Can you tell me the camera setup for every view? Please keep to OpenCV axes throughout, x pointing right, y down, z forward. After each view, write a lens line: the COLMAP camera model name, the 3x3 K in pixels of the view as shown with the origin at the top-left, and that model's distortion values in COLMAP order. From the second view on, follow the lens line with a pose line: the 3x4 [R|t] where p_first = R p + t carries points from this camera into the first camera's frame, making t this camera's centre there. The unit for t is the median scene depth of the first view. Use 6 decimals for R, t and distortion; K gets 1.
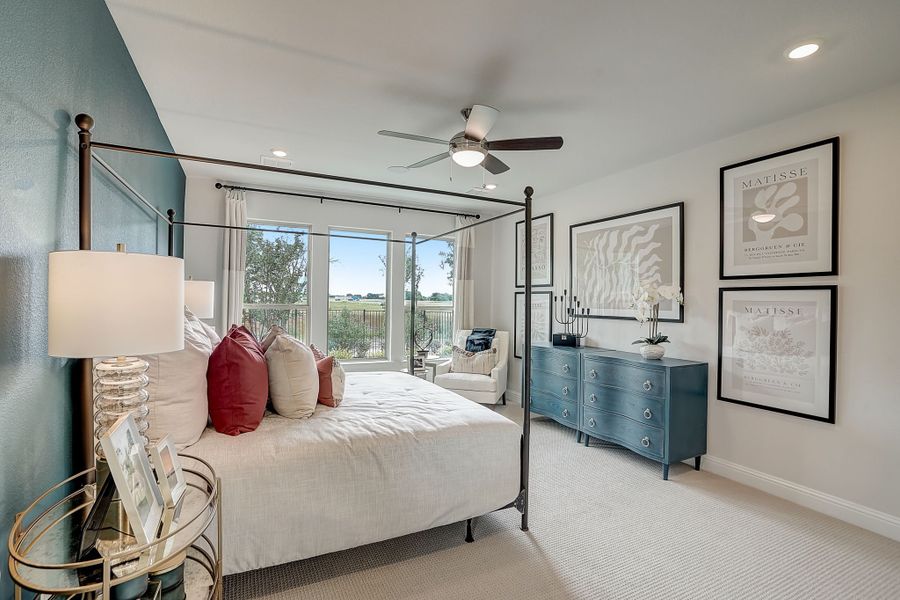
lens RADIAL K [[418.9, 0, 450.8], [0, 418.9, 302.5], [0, 0, 1]] dist [-0.062321, 0.025224]
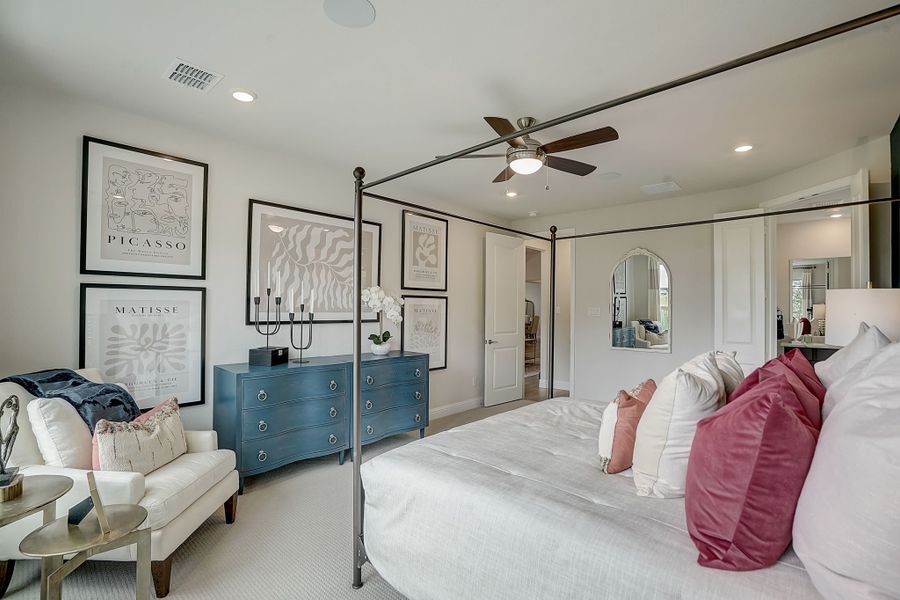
lens RADIAL K [[392.8, 0, 440.0], [0, 392.8, 302.6], [0, 0, 1]] dist [-0.033929, 0.000030]
pose [[-0.323114, -0.005157, 0.946346, -0.490984], [-0.009178, 0.999955, 0.002315, -0.010564], [-0.946315, -0.007938, -0.323147, 0.983427]]
